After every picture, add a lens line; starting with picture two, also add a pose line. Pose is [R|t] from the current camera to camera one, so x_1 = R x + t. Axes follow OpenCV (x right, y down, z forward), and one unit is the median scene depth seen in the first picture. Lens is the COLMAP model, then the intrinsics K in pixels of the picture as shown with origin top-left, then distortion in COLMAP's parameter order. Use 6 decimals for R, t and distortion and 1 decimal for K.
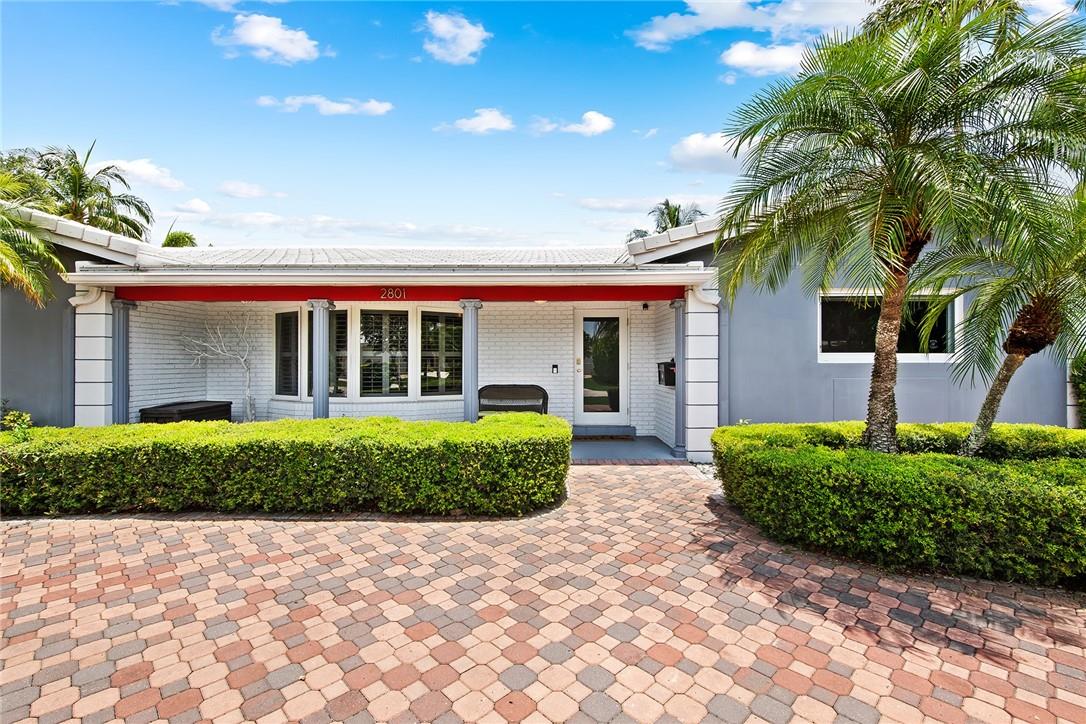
lens RADIAL K [[487.7, 0, 545.0], [0, 487.7, 361.7], [0, 0, 1]] dist [-0.000213, 0.000070]
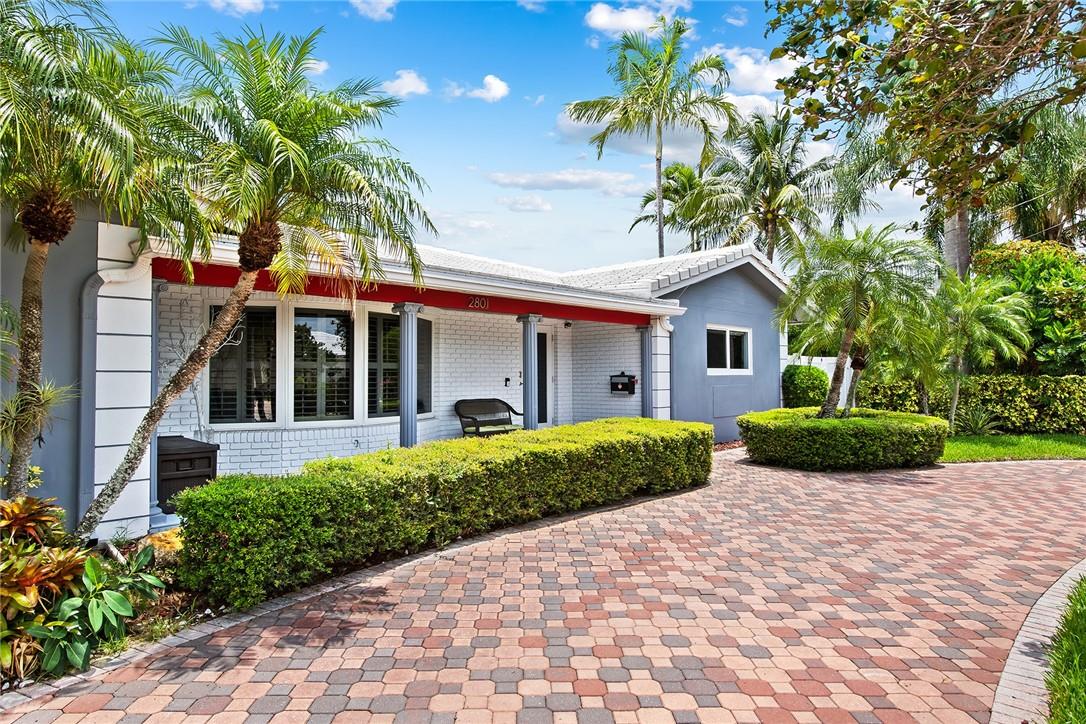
lens RADIAL K [[662.1, 0, 545.2], [0, 662.1, 356.9], [0, 0, 1]] dist [-0.003116, 0.000117]
pose [[0.670418, 0.020005, 0.741714, -0.881237], [0.002745, 0.999563, -0.029441, 0.003638], [-0.741979, 0.021774, 0.670070, 0.031535]]
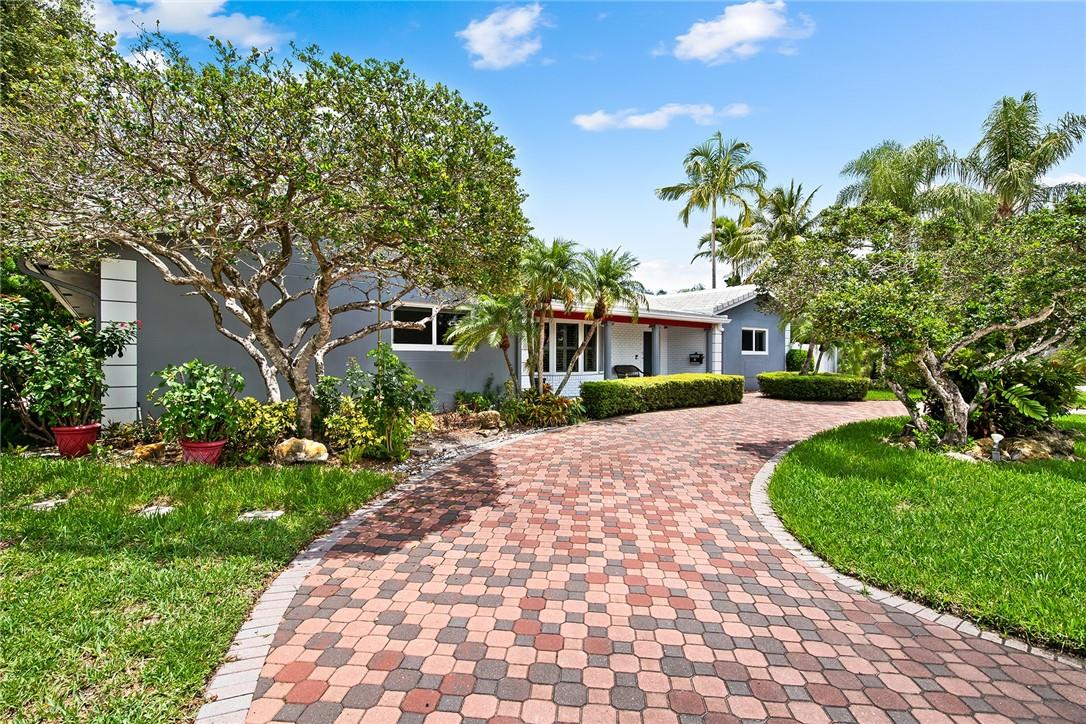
lens RADIAL K [[531.0, 0, 537.7], [0, 531.0, 365.9], [0, 0, 1]] dist [0.006660, 0.000204]
pose [[0.758042, -0.006694, 0.652171, -1.606398], [-0.004980, 0.999859, 0.016050, 0.018466], [-0.652186, -0.015414, 0.757902, -0.357553]]
